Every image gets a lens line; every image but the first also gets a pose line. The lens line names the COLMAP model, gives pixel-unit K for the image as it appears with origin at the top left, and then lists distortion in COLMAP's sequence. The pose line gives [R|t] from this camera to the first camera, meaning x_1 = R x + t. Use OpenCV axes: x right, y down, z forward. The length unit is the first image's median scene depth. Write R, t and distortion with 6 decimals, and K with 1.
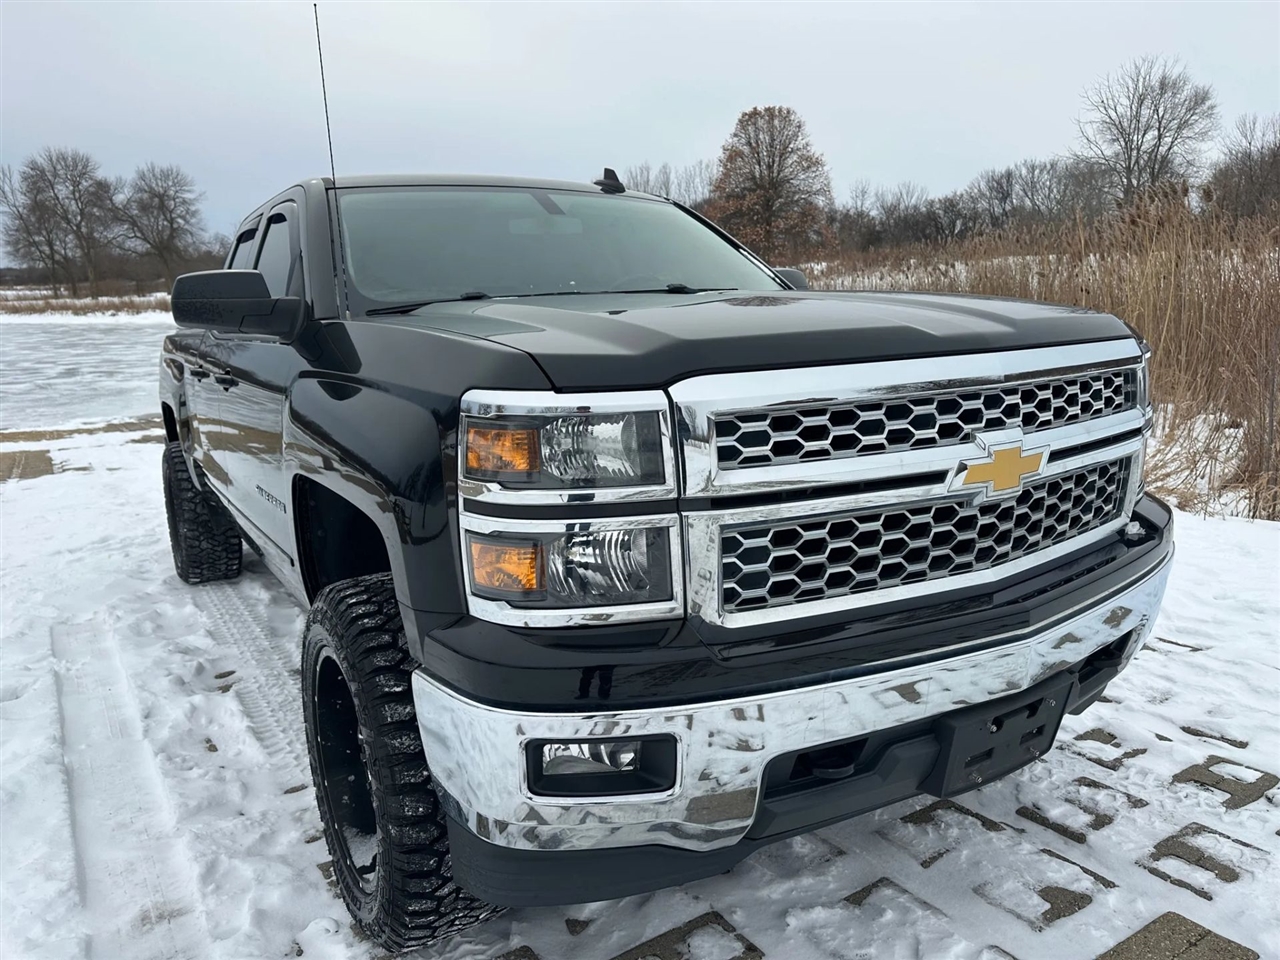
lens RADIAL K [[883.4, 0, 622.8], [0, 883.4, 483.4], [0, 0, 1]] dist [0.038186, -0.040639]
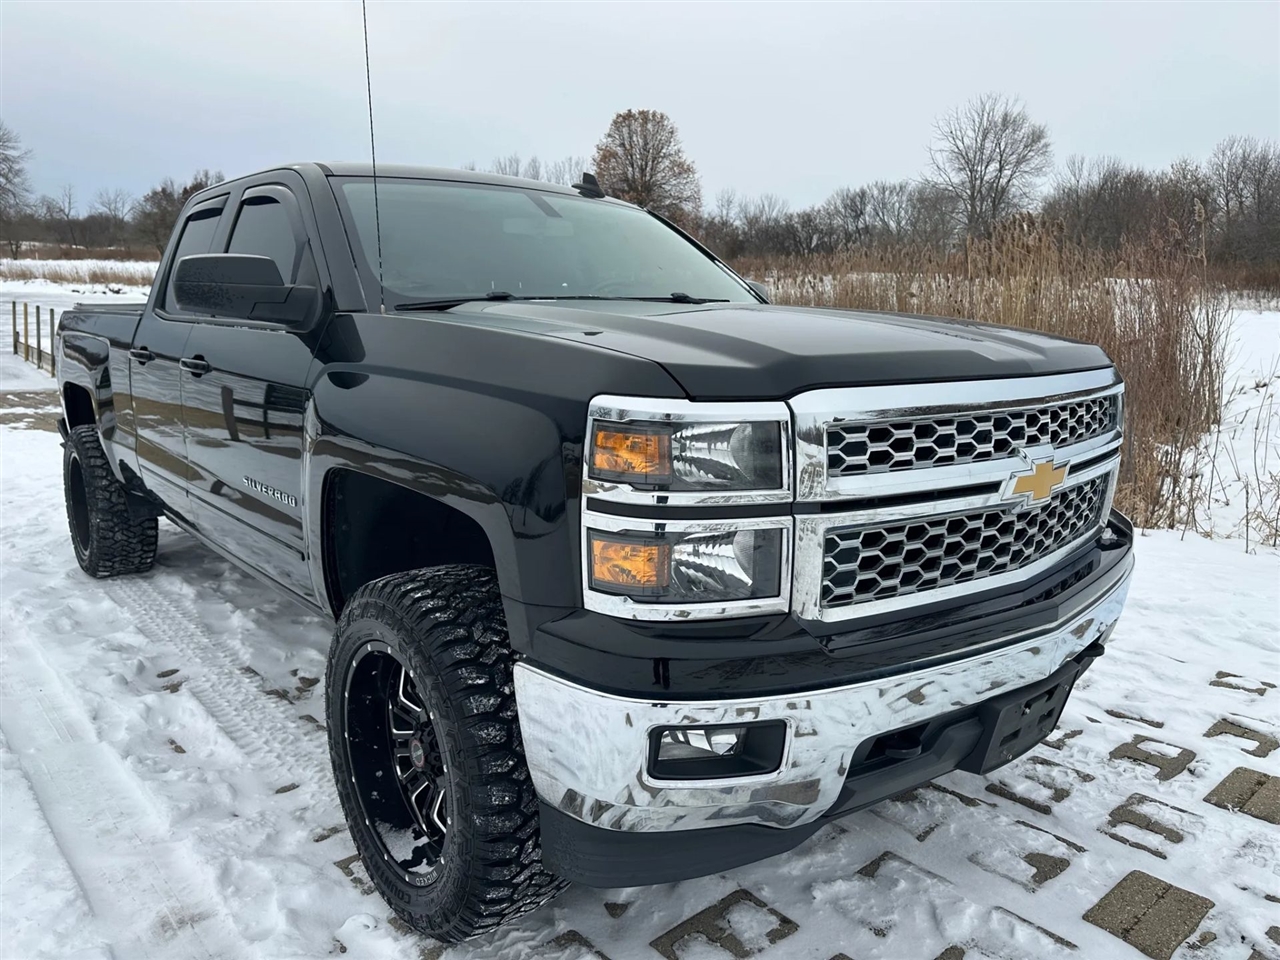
lens RADIAL K [[888.1, 0, 602.3], [0, 888.1, 481.4], [0, 0, 1]] dist [0.053830, -0.063339]
pose [[0.988208, 0.022432, 0.151468, -0.208091], [-0.022809, 0.999740, 0.000751, -0.002438], [-0.151411, -0.004197, 0.988462, -0.027394]]
